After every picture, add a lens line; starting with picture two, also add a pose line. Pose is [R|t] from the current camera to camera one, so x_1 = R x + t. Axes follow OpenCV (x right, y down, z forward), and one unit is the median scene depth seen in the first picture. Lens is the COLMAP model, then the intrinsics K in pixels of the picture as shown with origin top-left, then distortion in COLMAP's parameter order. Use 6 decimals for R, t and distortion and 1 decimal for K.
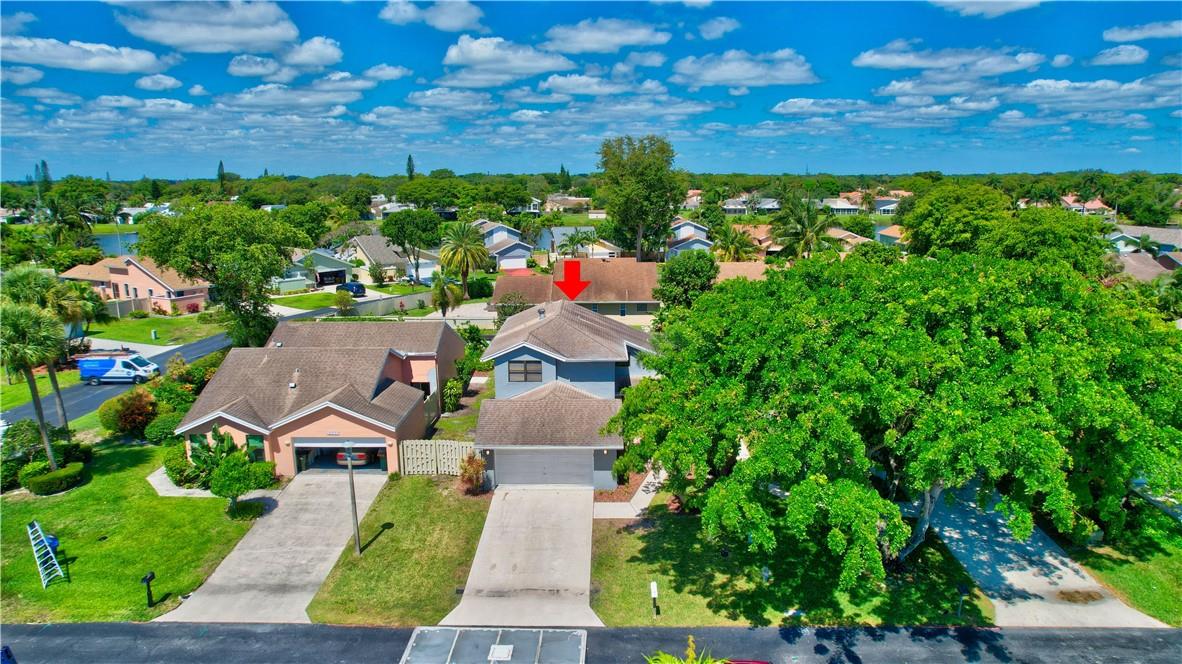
lens RADIAL K [[752.7, 0, 591.0], [0, 752.7, 332.0], [0, 0, 1]] dist [-0.087572, 0.078133]
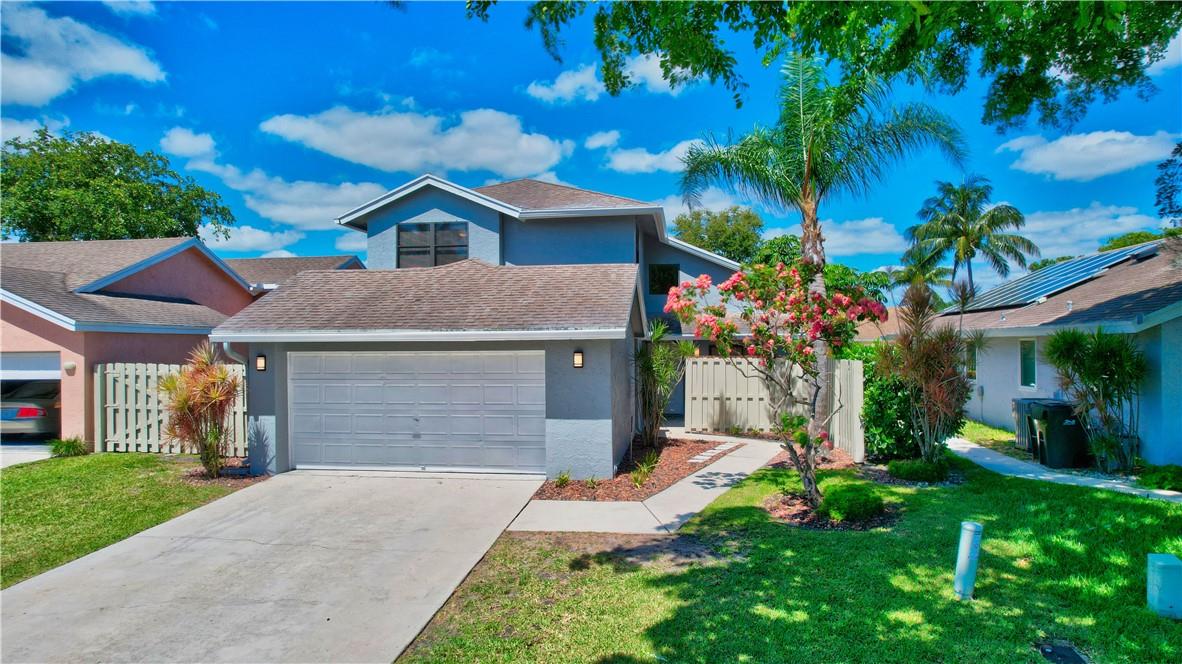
lens RADIAL K [[752.7, 0, 591.0], [0, 752.7, 332.0], [0, 0, 1]] dist [-0.087572, 0.078133]
pose [[0.992655, -0.011678, -0.120415, 0.067137], [-0.015185, 0.975432, -0.219776, 0.223911], [0.120024, 0.219990, 0.968090, 0.666690]]
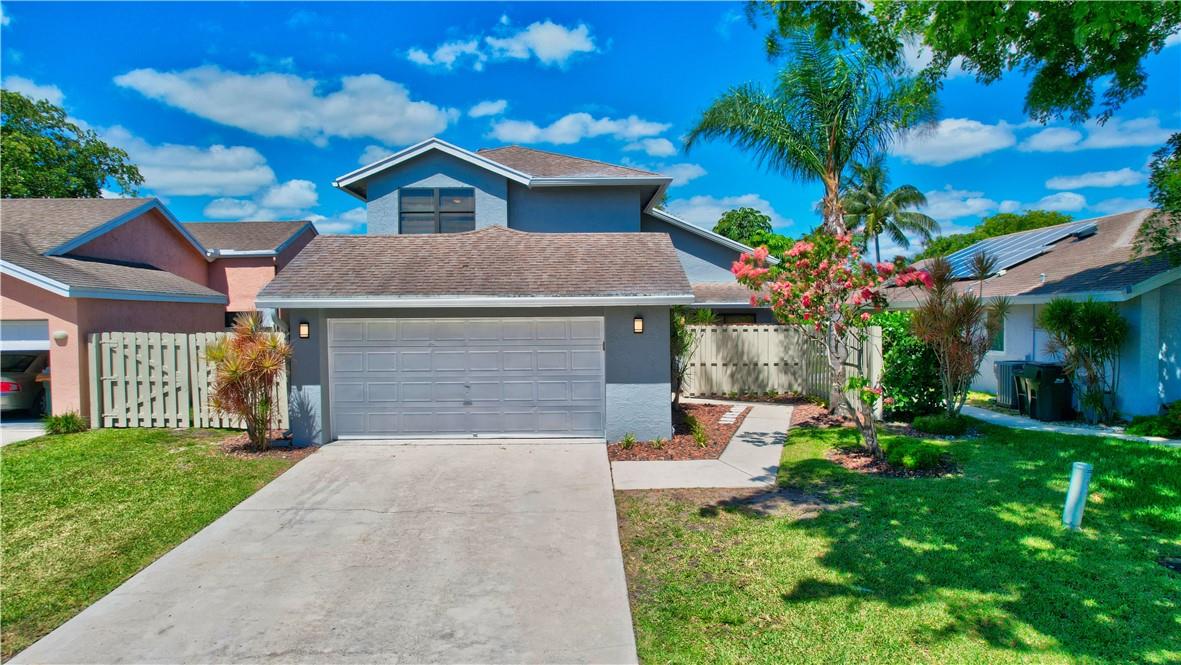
lens RADIAL K [[752.0, 0, 590.5], [0, 752.0, 332.5], [0, 0, 1]] dist [-0.087572, 0.078133]
pose [[0.999517, -0.010754, 0.029145, -0.013214], [0.015900, 0.983065, -0.182565, 0.228218], [-0.026688, 0.182940, 0.982762, 0.656096]]
